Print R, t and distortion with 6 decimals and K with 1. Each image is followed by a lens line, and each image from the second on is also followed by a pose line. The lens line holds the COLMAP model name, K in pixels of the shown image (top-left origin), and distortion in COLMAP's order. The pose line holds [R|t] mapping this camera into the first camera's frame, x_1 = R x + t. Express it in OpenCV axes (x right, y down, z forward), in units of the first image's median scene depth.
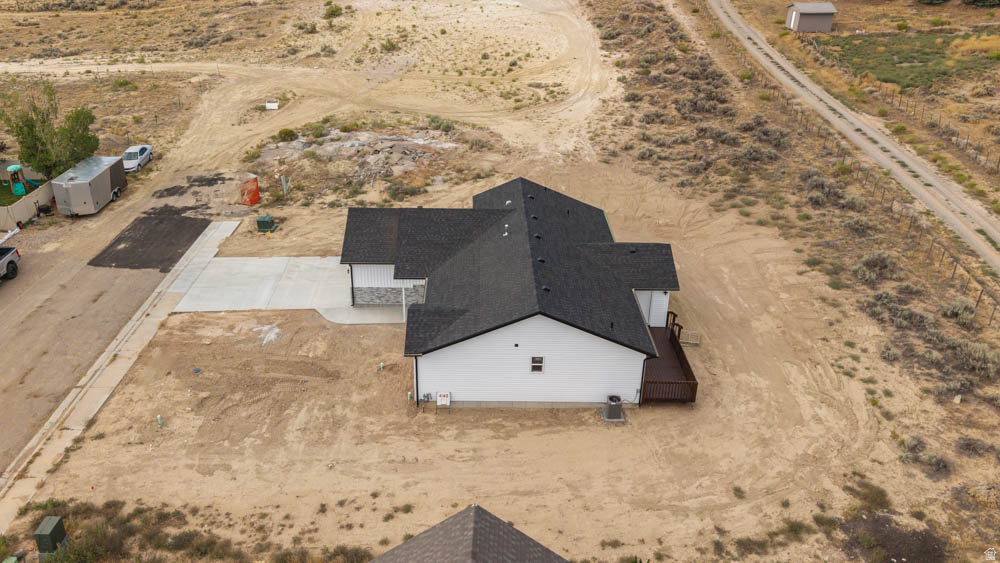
lens RADIAL K [[806.2, 0, 479.1], [0, 806.2, 281.9], [0, 0, 1]] dist [0.079304, -0.097912]
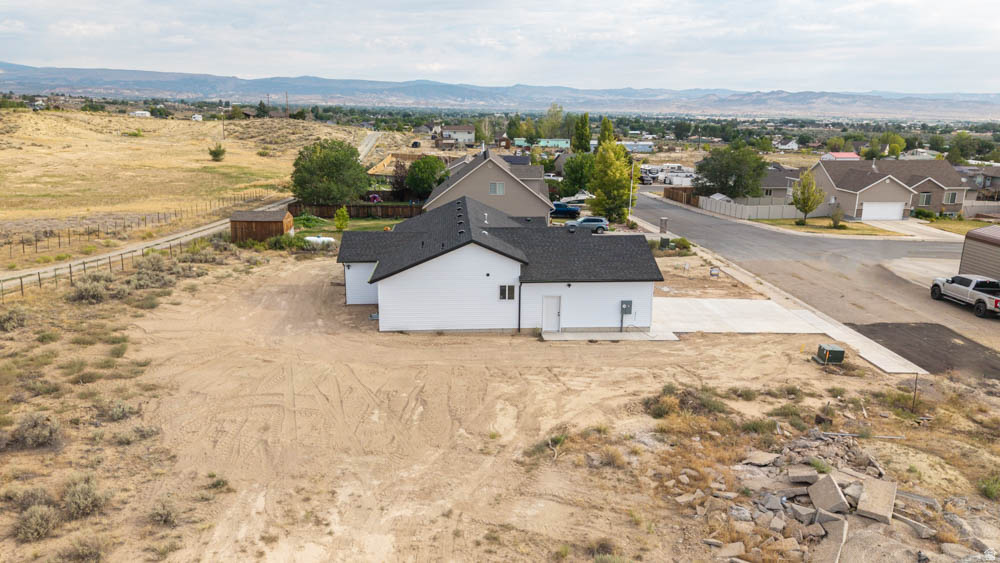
lens RADIAL K [[664.2, 0, 500.0], [0, 664.2, 281.5], [0, 0, 1]] dist [0.057151, -0.044072]
pose [[-0.997369, 0.000685, -0.072488, 0.070659], [-0.047588, 0.748144, 0.661828, -0.536013], [0.054685, 0.663536, -0.746143, 1.501799]]
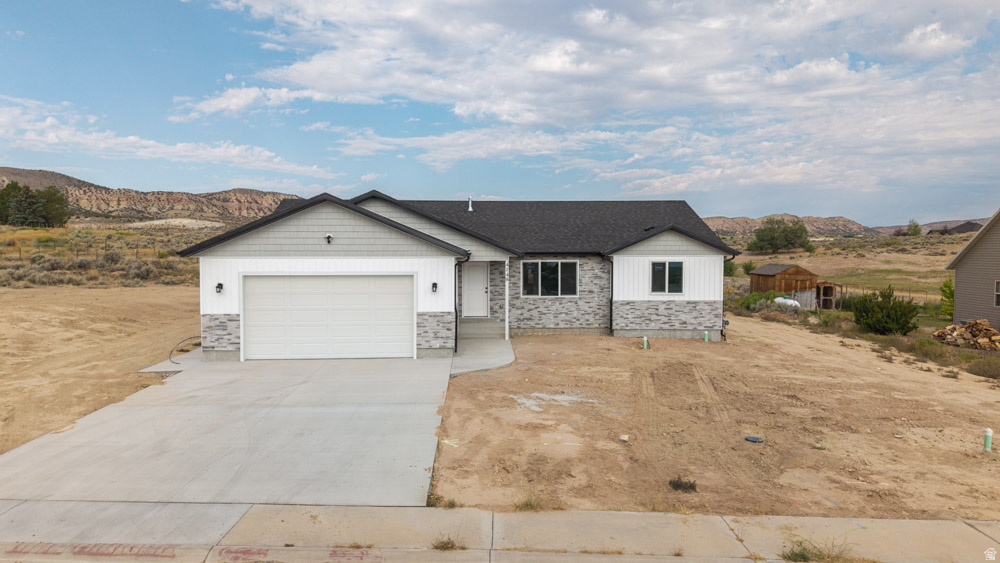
lens RADIAL K [[664.2, 0, 500.0], [0, 664.2, 281.5], [0, 0, 1]] dist [0.057151, -0.044072]
pose [[-0.038587, -0.055424, 0.997717, -0.512928], [0.451374, 0.889824, 0.066887, -0.022742], [-0.891500, 0.452925, -0.009319, 0.853143]]
